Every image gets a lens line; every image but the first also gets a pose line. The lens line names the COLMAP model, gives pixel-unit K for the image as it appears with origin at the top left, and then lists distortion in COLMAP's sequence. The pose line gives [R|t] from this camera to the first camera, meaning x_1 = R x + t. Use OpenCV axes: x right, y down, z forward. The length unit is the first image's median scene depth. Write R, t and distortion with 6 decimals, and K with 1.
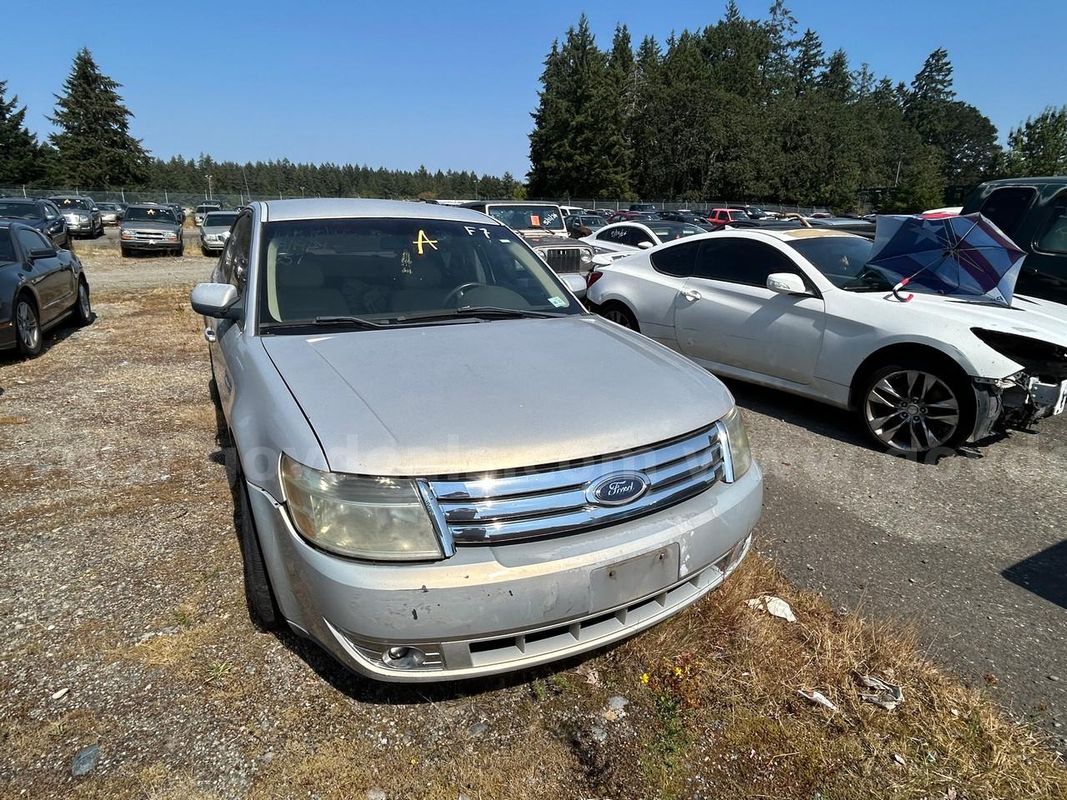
lens RADIAL K [[603.2, 0, 538.9], [0, 603.2, 402.6], [0, 0, 1]] dist [-0.010807, 0.008860]
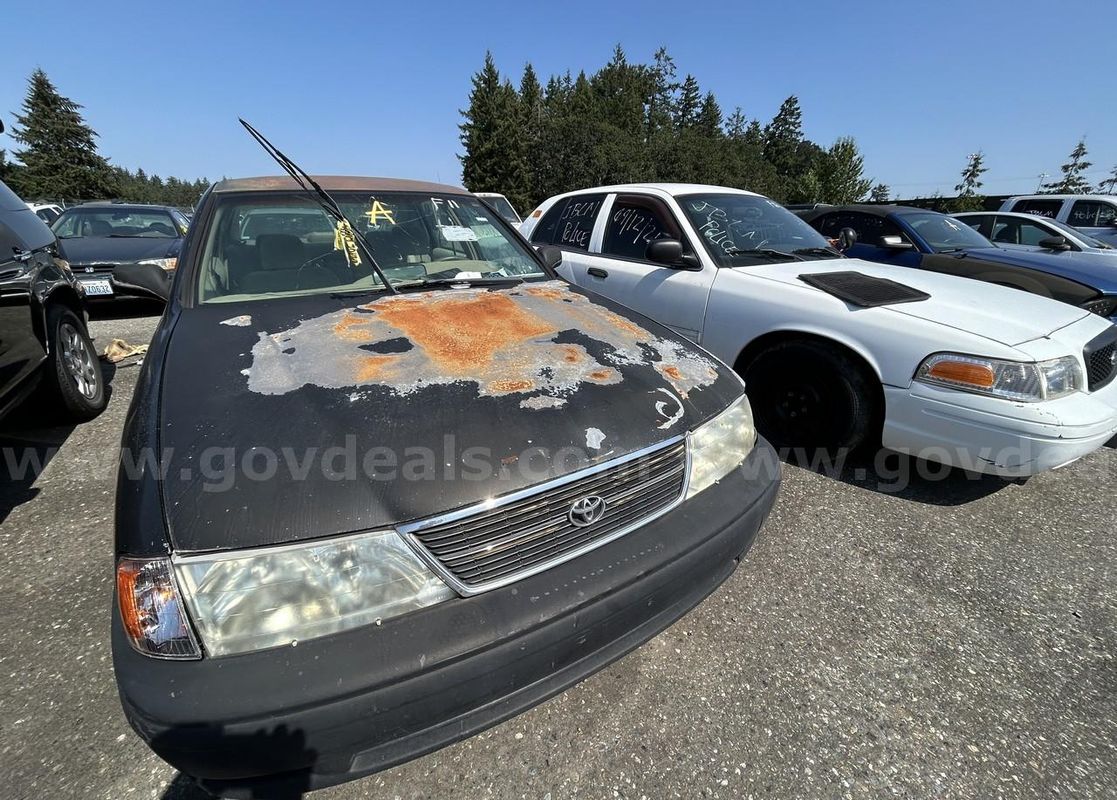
lens RADIAL K [[452.1, 0, 559.9], [0, 452.1, 417.7], [0, 0, 1]] dist [-0.000504, 0.000359]
pose [[0.996375, -0.026998, 0.080676, 0.104113], [0.019913, 0.995977, 0.087371, -0.010941], [-0.082711, -0.085448, 0.992904, 0.049888]]
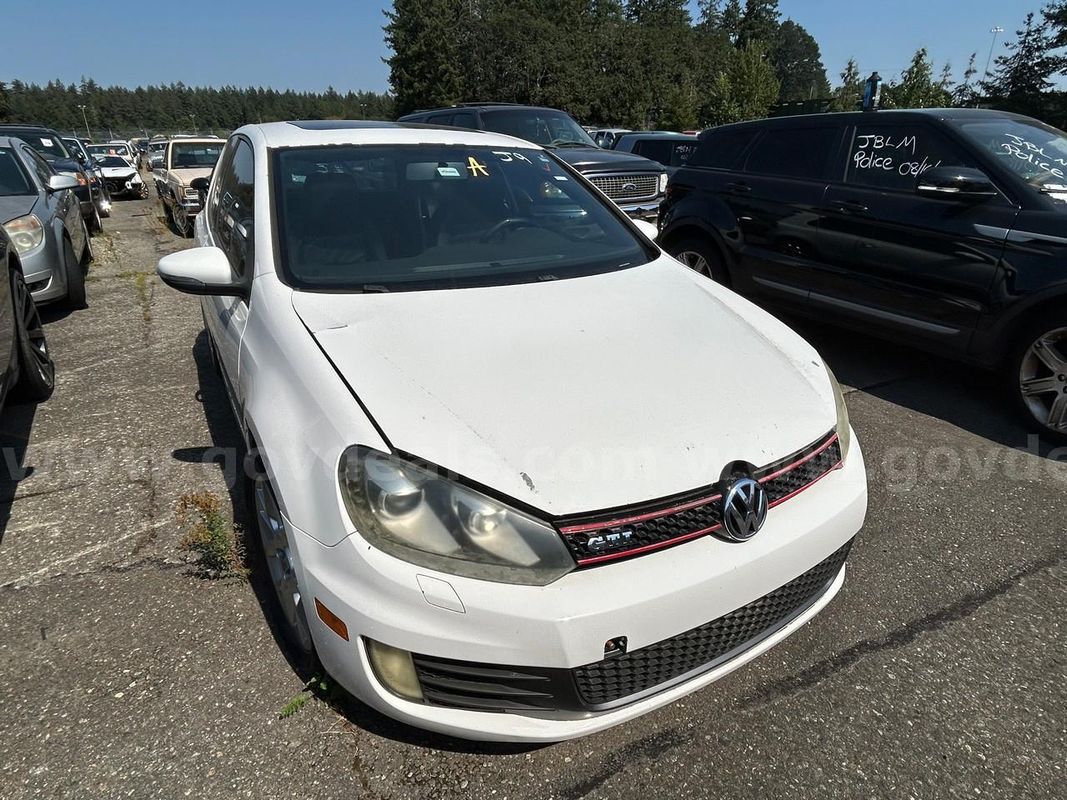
lens RADIAL K [[603.2, 0, 538.9], [0, 603.2, 402.6], [0, 0, 1]] dist [-0.010807, 0.008860]
pose [[0.994574, -0.063529, 0.082386, 0.137391], [0.053641, 0.991667, 0.117131, 0.047929], [-0.089141, -0.112076, 0.989693, -0.156932]]
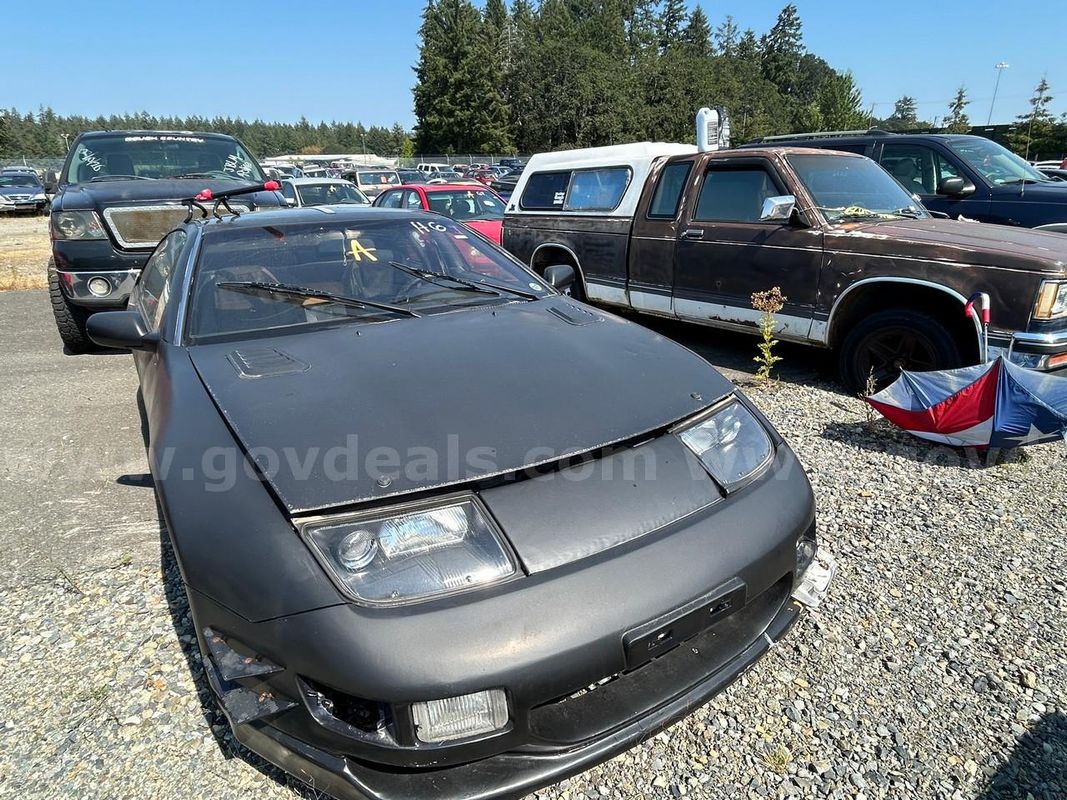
lens RADIAL K [[625.3, 0, 535.2], [0, 625.3, 404.9], [0, 0, 1]] dist [-0.019877, 0.015476]
pose [[0.988842, -0.073679, 0.129475, 0.015980], [0.065362, 0.995586, 0.067351, 0.031026], [-0.133866, -0.058137, 0.989293, -0.107212]]
